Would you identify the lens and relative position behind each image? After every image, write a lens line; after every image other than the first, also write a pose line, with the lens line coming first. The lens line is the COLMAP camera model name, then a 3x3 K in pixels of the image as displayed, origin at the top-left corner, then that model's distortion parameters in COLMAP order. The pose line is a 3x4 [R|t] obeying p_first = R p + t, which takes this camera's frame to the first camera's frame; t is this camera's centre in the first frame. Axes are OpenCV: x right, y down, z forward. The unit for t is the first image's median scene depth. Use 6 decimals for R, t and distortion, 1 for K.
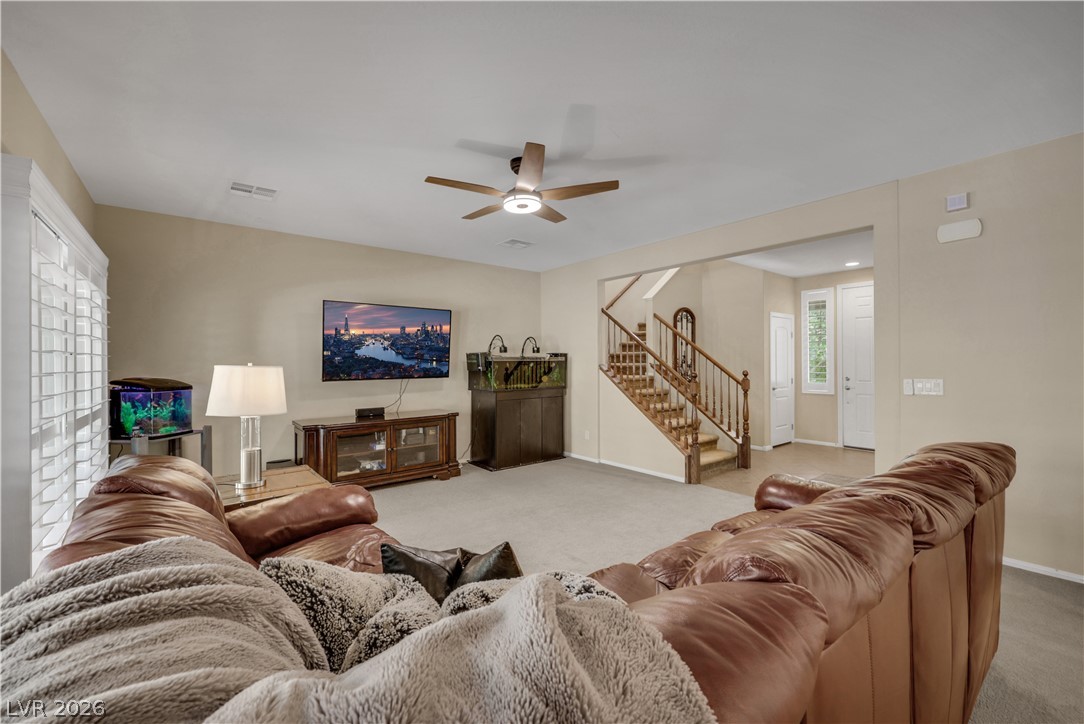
lens RADIAL K [[444.1, 0, 542.3], [0, 444.1, 360.6], [0, 0, 1]] dist [0.003665, -0.000097]
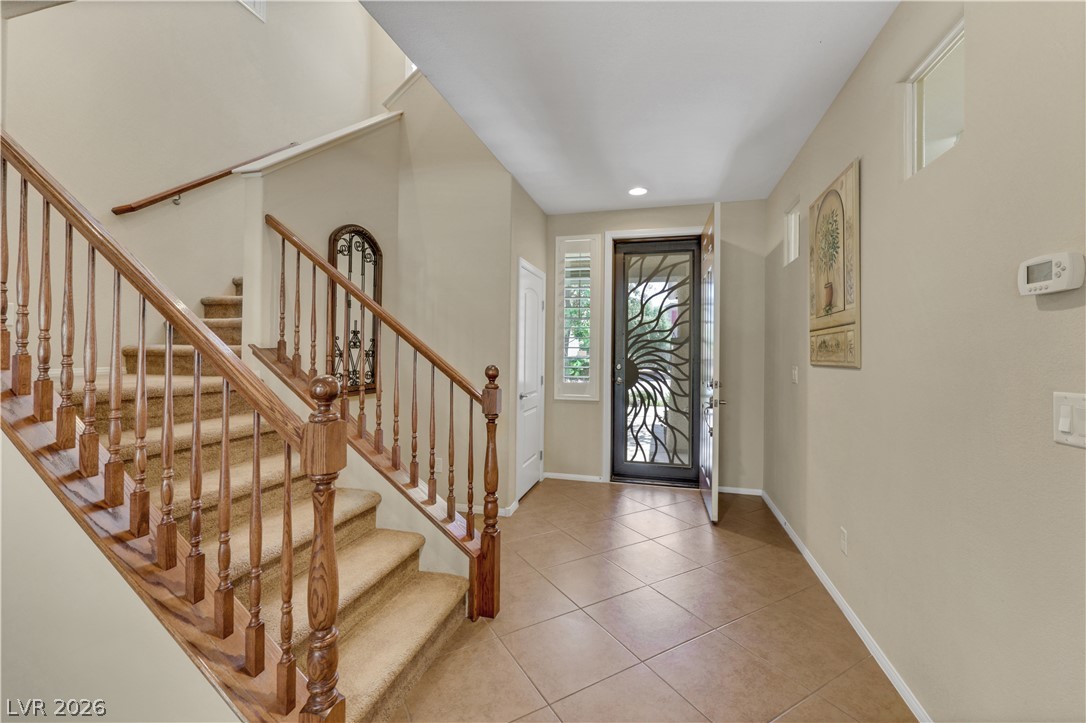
lens RADIAL K [[444.9, 0, 548.2], [0, 444.9, 350.6], [0, 0, 1]] dist [0.003665, -0.000097]
pose [[0.799070, 0.016135, 0.601021, 0.207676], [-0.018427, 0.999827, -0.002342, 0.006722], [-0.600955, -0.009204, 0.799230, 0.524209]]
